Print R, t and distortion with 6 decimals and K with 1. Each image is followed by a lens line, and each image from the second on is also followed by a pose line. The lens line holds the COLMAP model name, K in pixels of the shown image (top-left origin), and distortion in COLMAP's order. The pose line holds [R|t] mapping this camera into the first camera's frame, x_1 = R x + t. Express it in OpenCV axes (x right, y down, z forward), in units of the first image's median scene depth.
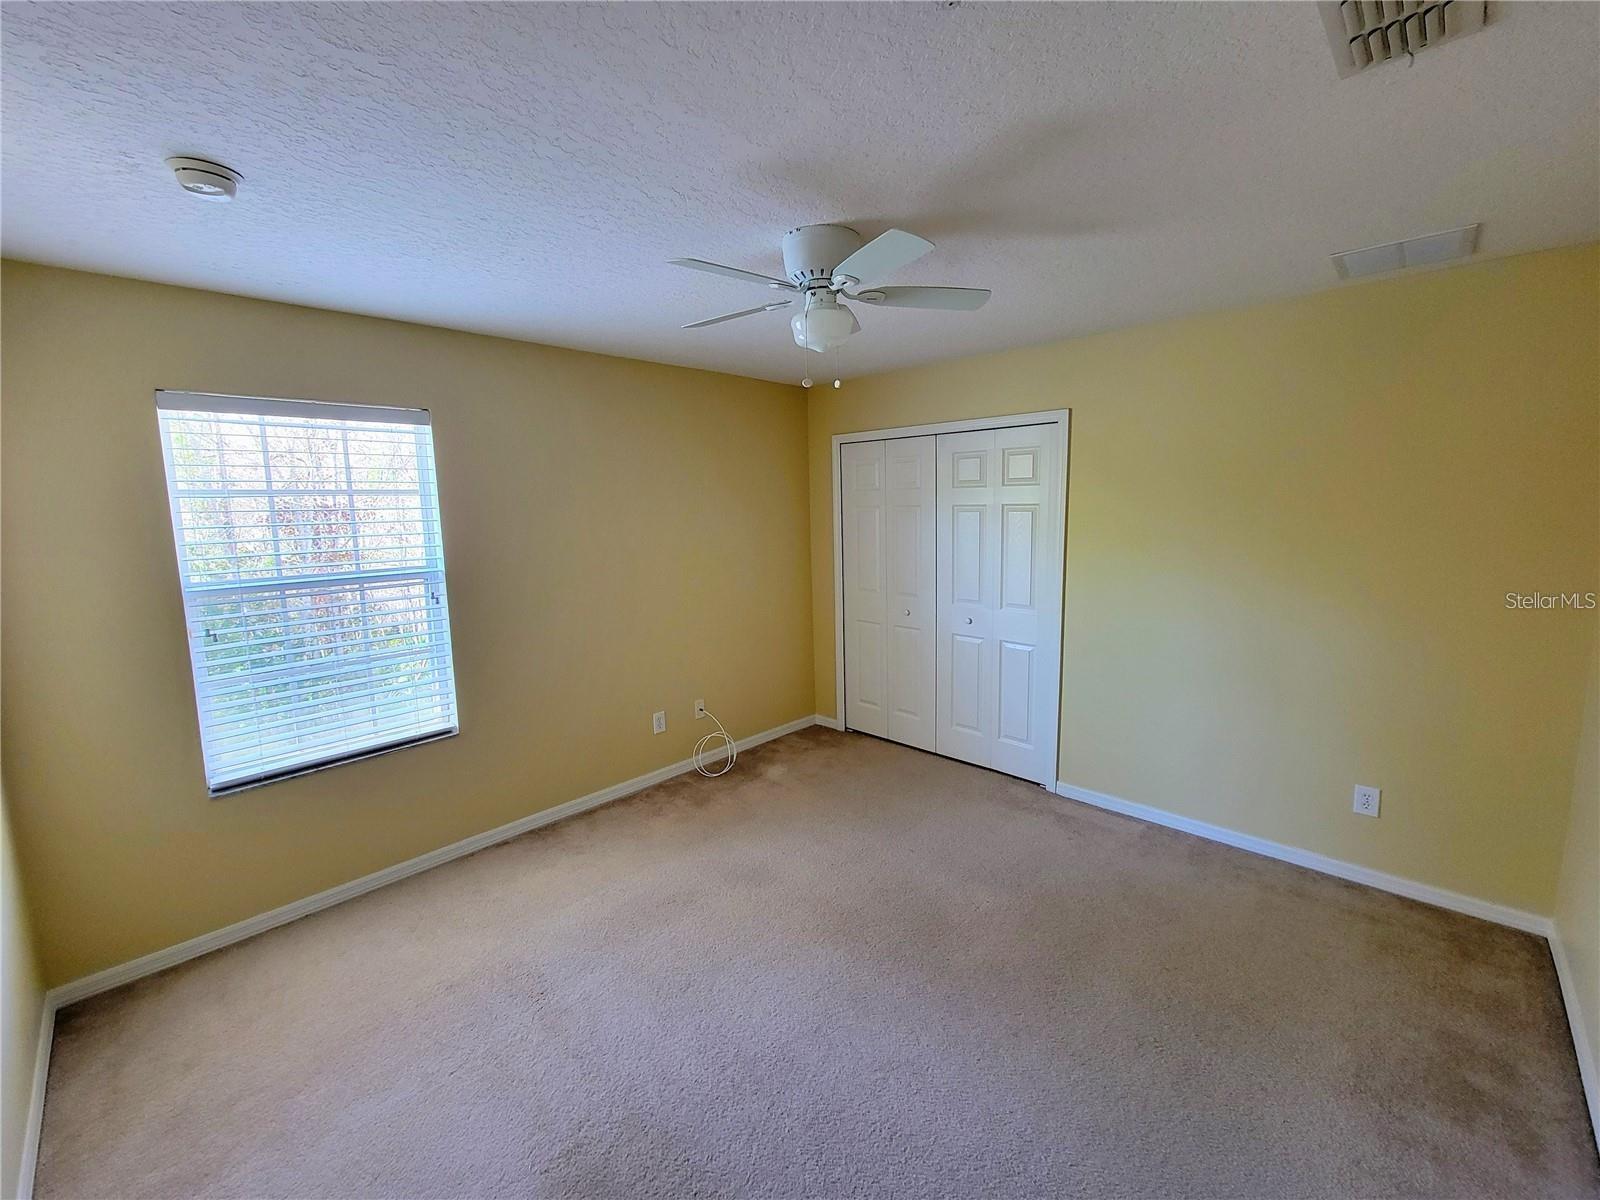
lens RADIAL K [[656.4, 0, 795.4], [0, 656.4, 583.1], [0, 0, 1]] dist [-0.001968, -0.000396]
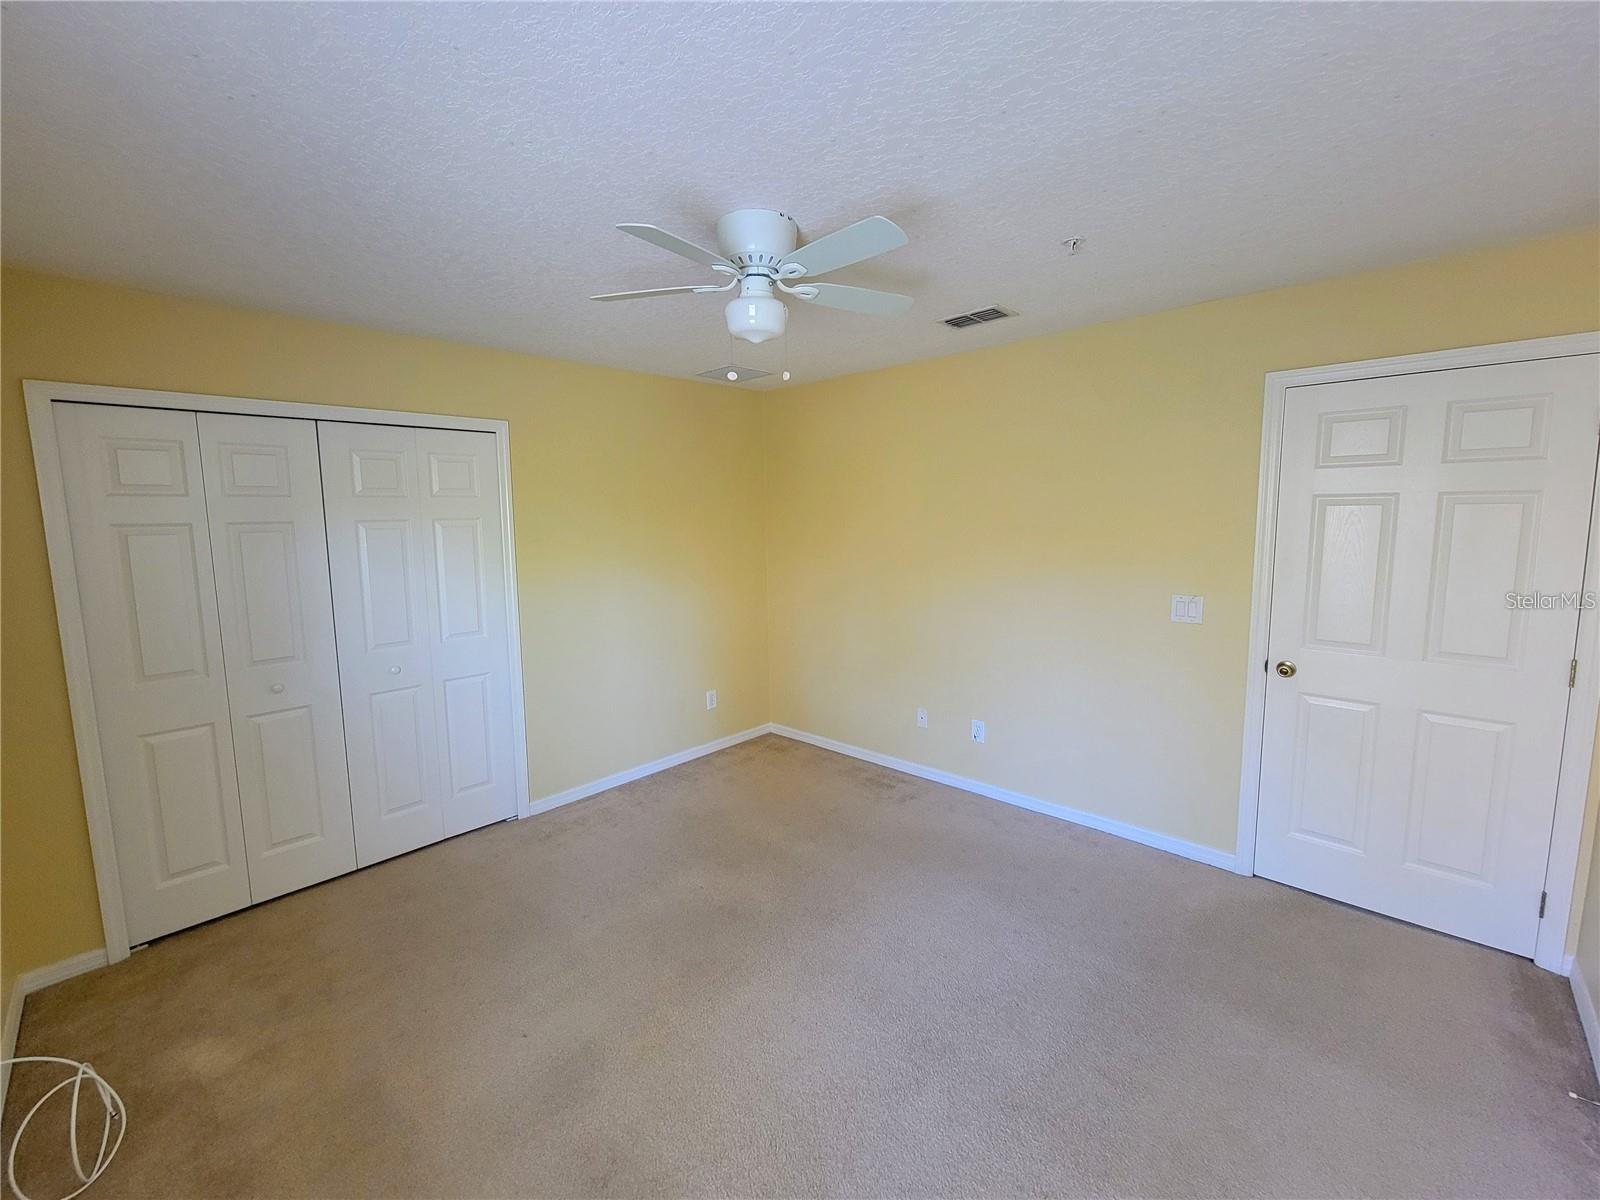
lens RADIAL K [[656.4, 0, 795.4], [0, 656.4, 583.1], [0, 0, 1]] dist [-0.001968, -0.000396]
pose [[-0.005400, -0.085654, 0.996310, -0.577520], [0.142796, 0.986048, 0.085546, -0.047671], [-0.989737, 0.142731, 0.006906, 0.599552]]
